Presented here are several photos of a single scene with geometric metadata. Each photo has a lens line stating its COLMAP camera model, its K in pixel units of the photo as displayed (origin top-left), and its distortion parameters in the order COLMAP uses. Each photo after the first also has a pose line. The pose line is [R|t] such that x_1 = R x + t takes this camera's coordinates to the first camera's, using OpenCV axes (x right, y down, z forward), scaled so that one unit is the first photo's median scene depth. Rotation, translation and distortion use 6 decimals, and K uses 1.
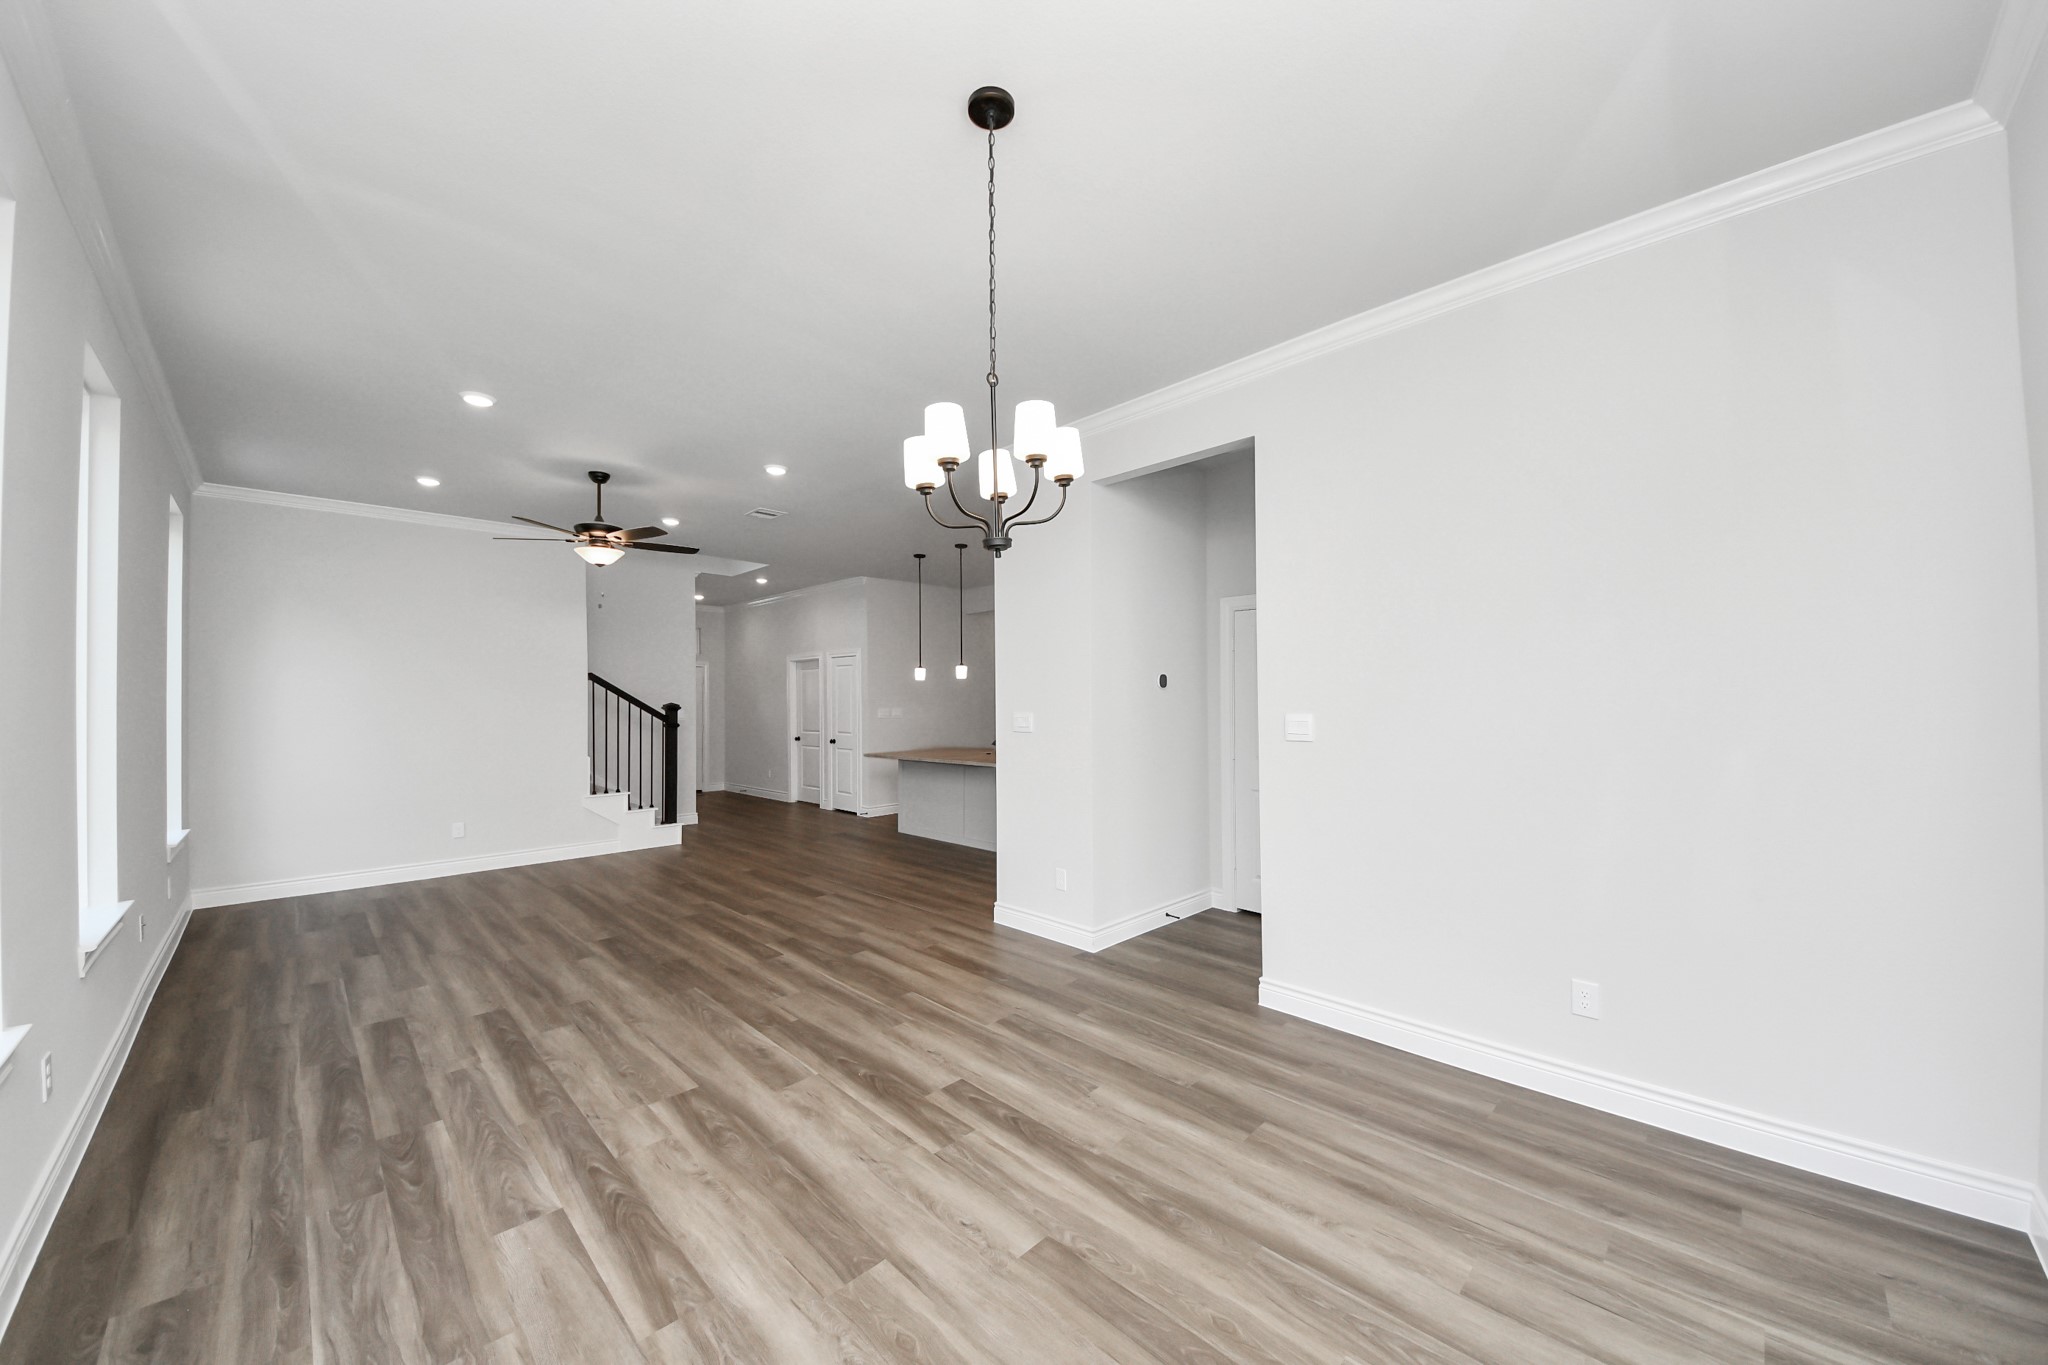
lens RADIAL K [[763.2, 0, 1022.8], [0, 763.2, 691.3], [0, 0, 1]] dist [-0.000167, -0.000274]
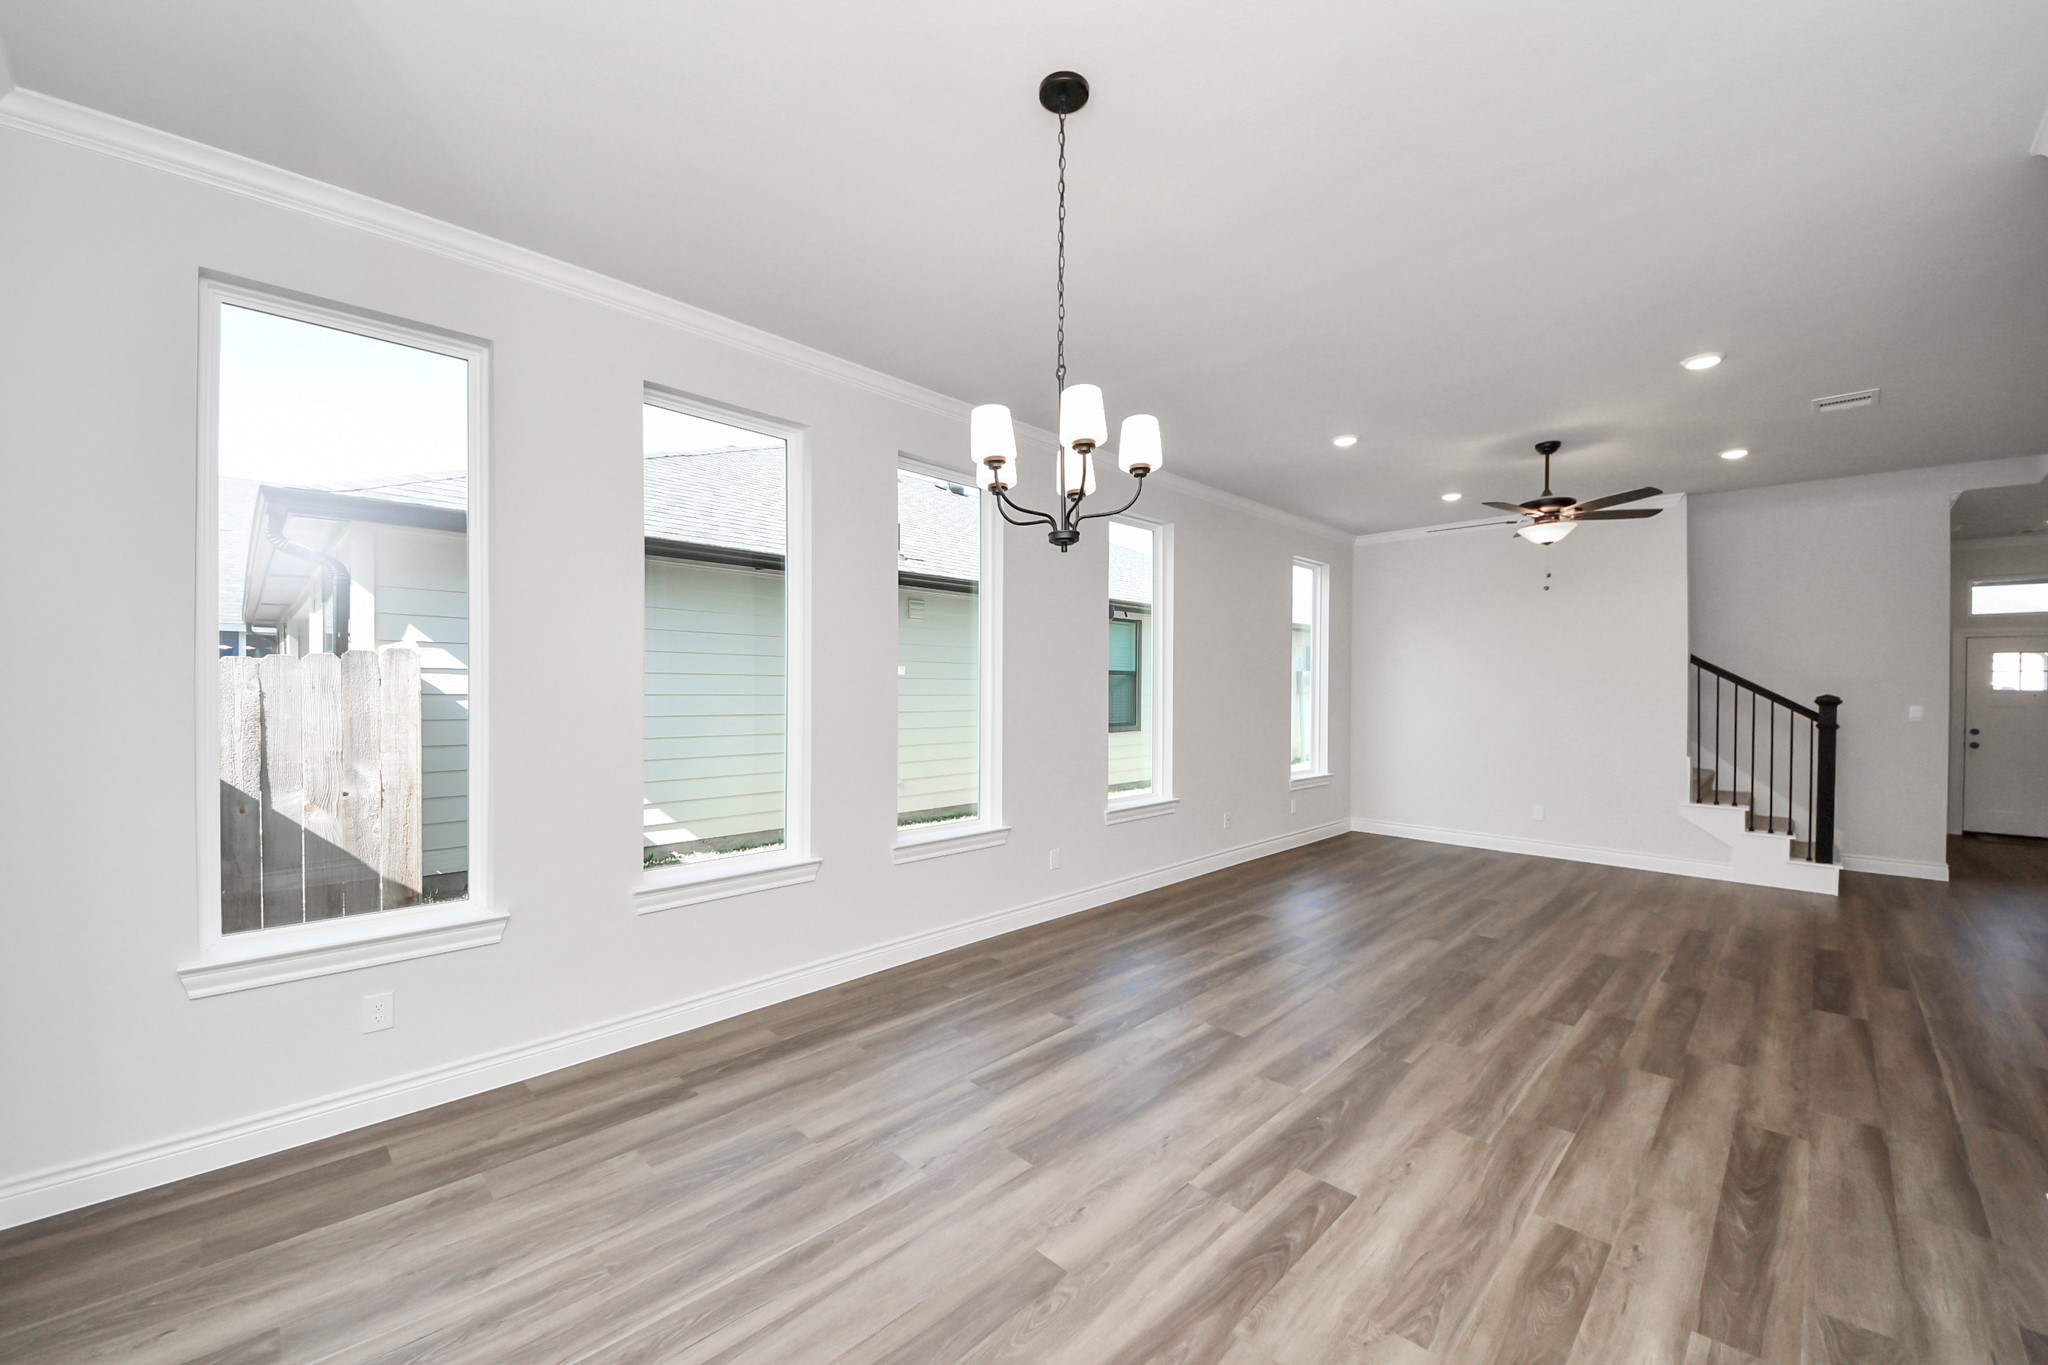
lens RADIAL K [[763.2, 0, 1022.8], [0, 763.2, 691.3], [0, 0, 1]] dist [-0.000167, -0.000274]
pose [[-0.012984, 0.014884, -0.999805, 0.470194], [0.007366, 0.999864, 0.014789, -0.007138], [0.999889, -0.007172, -0.013092, 0.470927]]
